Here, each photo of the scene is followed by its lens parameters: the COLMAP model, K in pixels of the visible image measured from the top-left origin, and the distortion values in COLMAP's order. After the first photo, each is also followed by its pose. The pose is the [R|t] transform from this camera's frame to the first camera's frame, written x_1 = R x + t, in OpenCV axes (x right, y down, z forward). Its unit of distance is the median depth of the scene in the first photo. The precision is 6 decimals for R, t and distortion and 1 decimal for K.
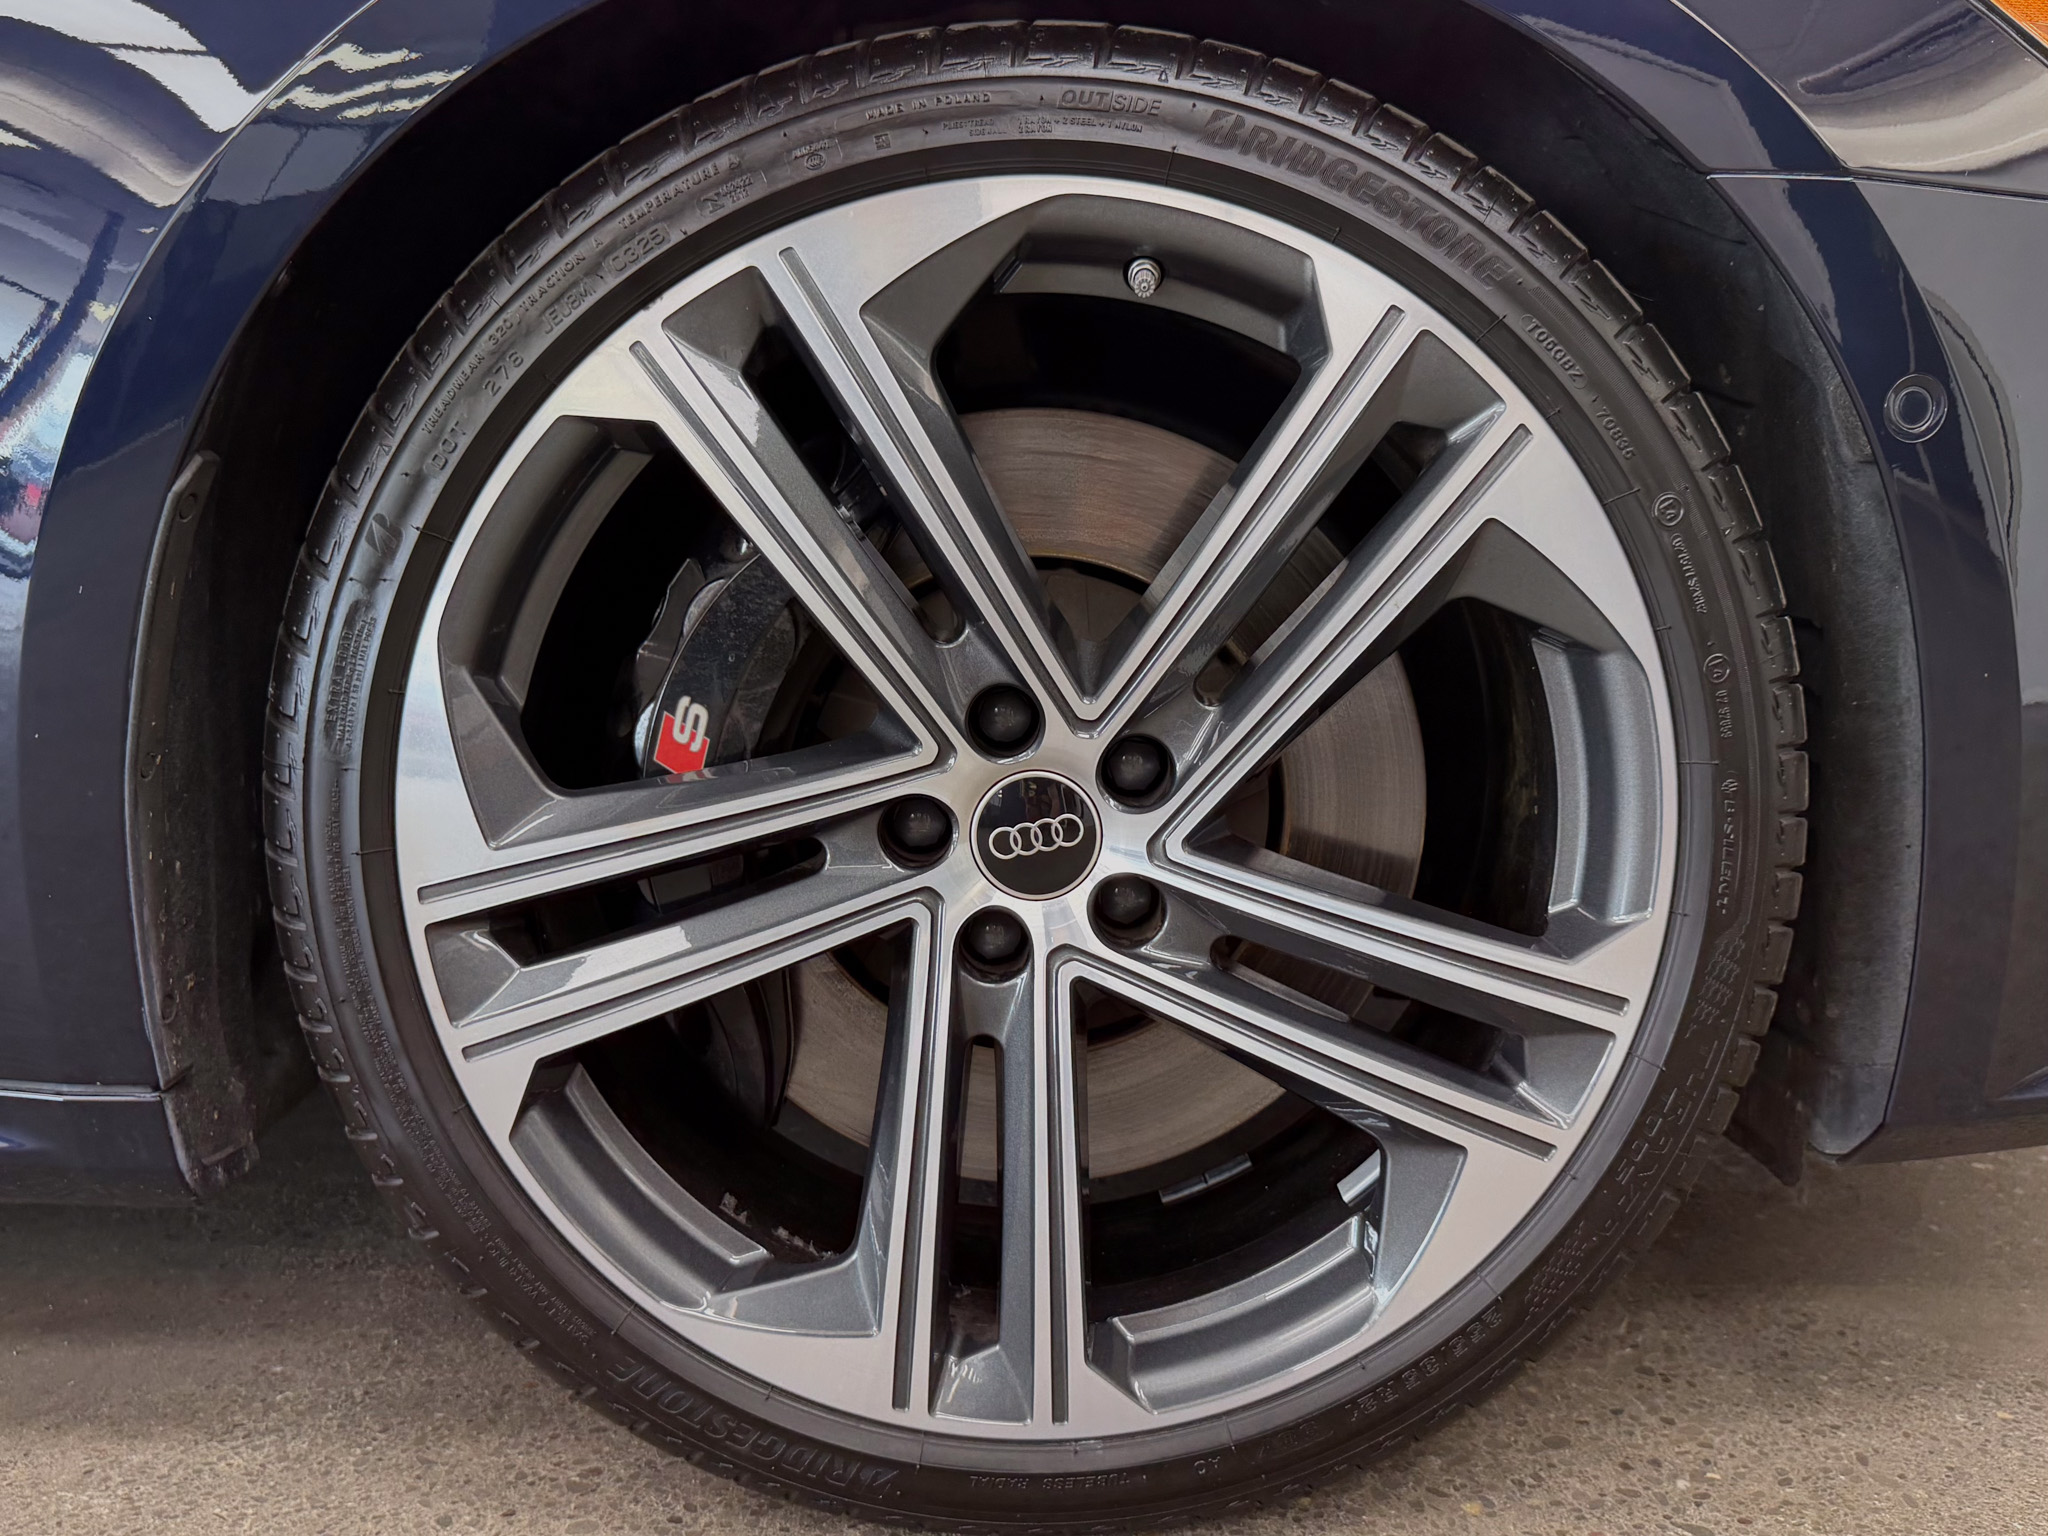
lens RADIAL K [[1743.6, 0, 941.6], [0, 1743.6, 824.1], [0, 0, 1]] dist [0.067752, -0.006980]
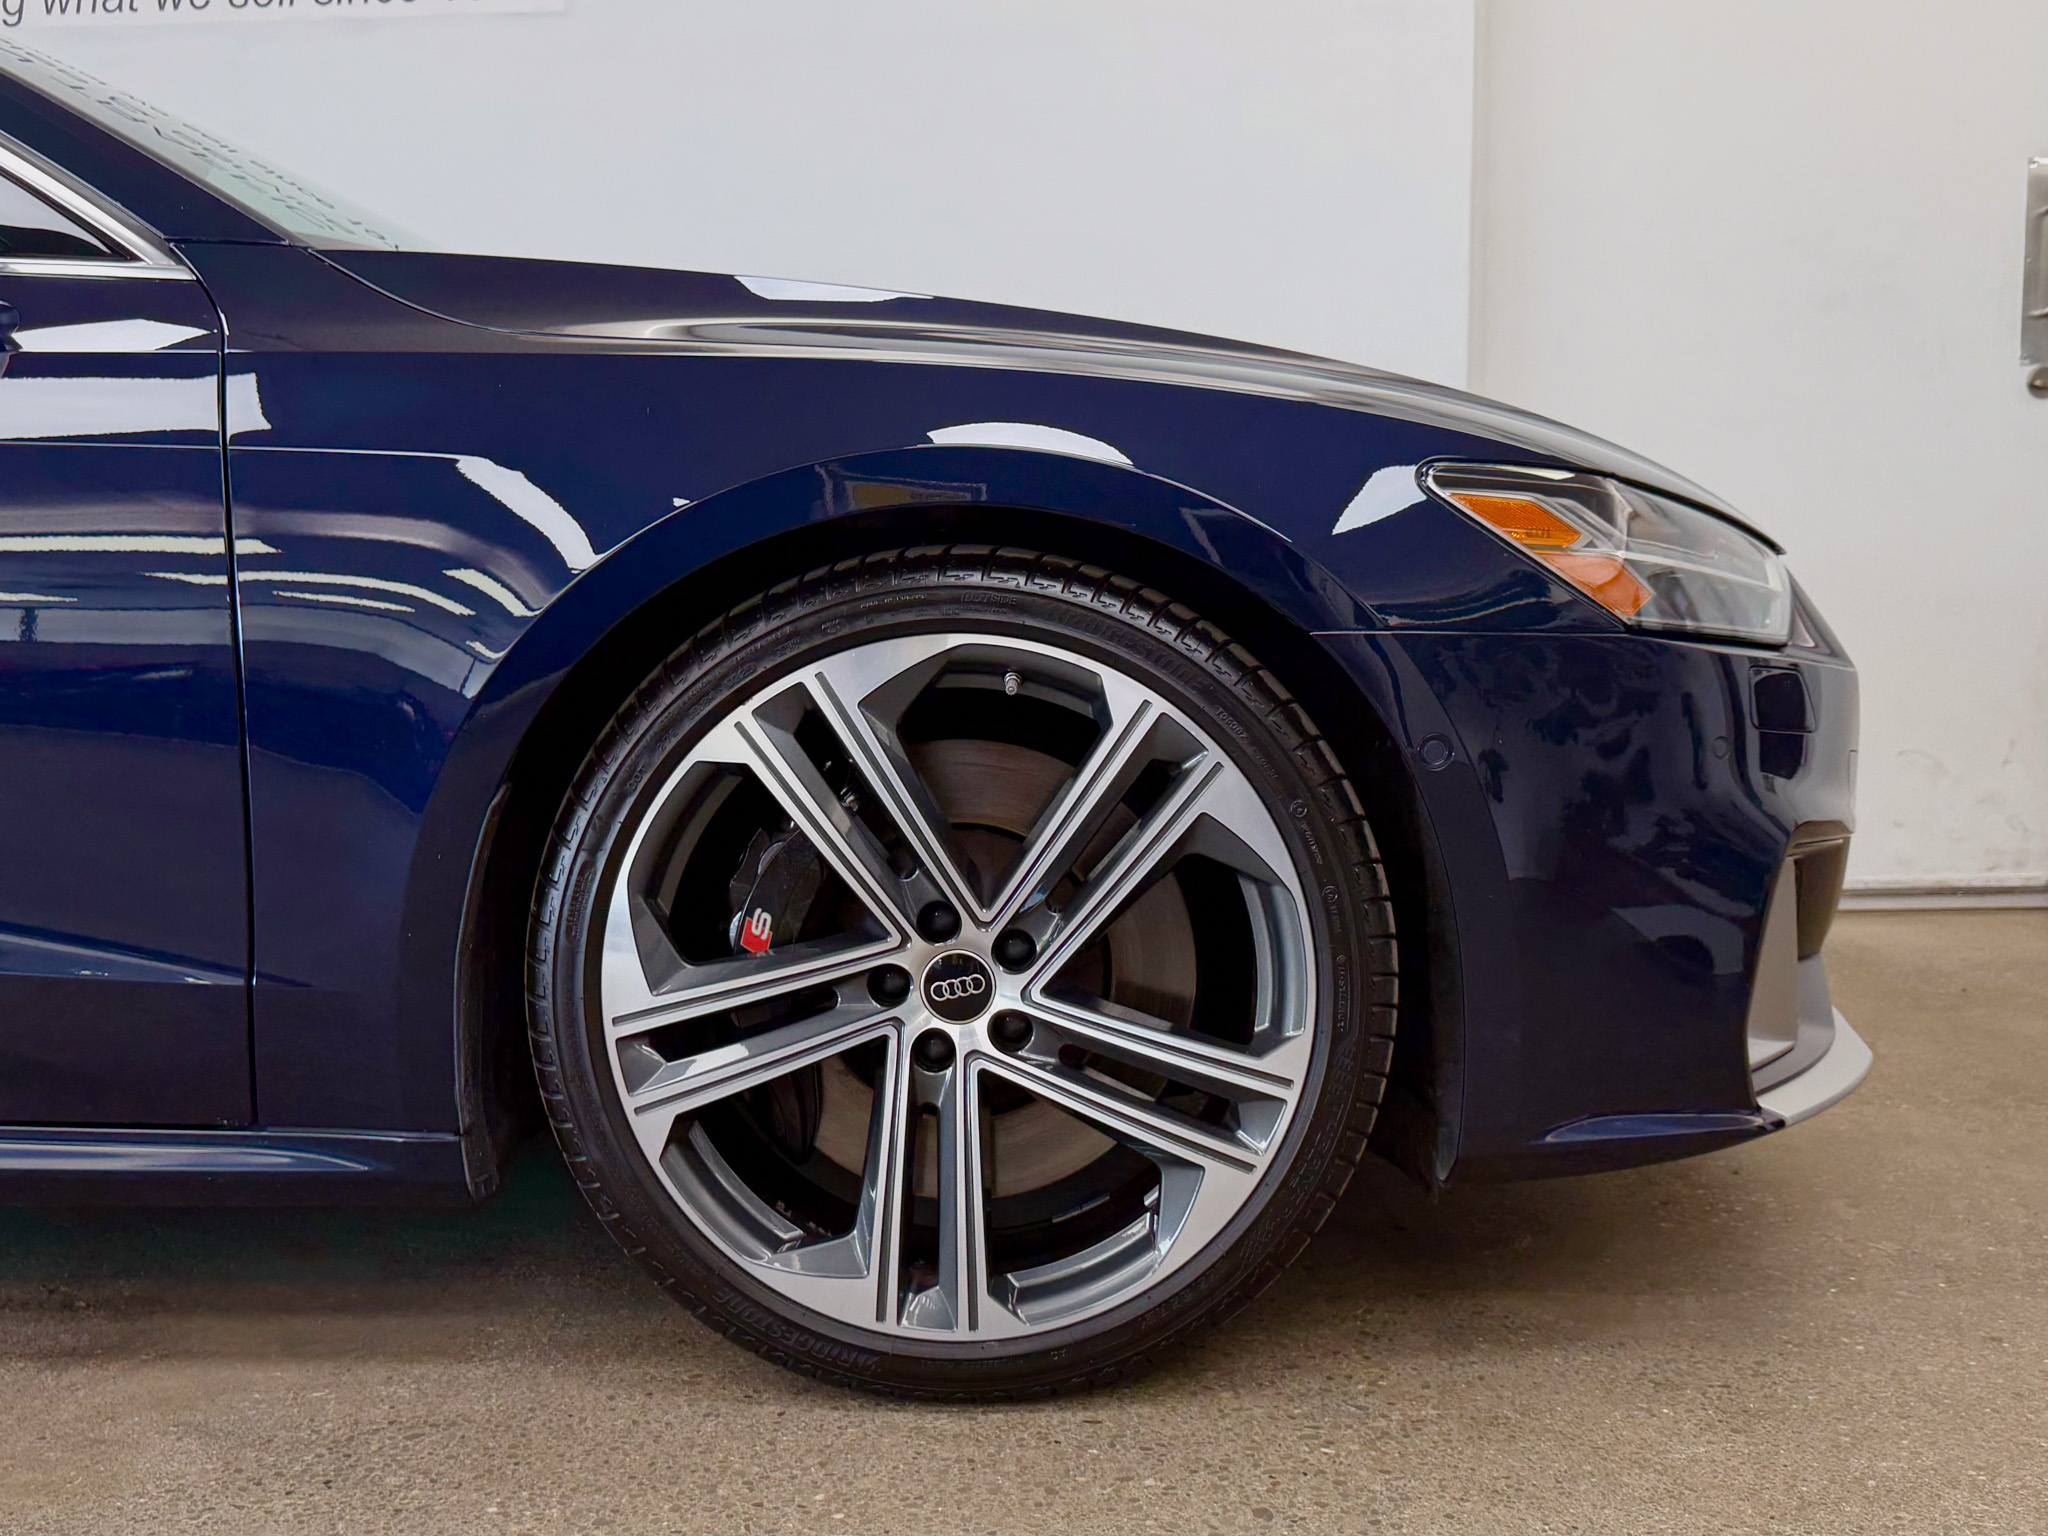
lens RADIAL K [[1743.6, 0, 941.6], [0, 1743.6, 824.1], [0, 0, 1]] dist [0.067752, -0.006980]
pose [[0.999965, -0.002963, -0.007822, 0.051926], [0.002273, 0.996227, -0.086751, -0.004863], [0.008049, 0.086730, 0.996199, -0.764570]]
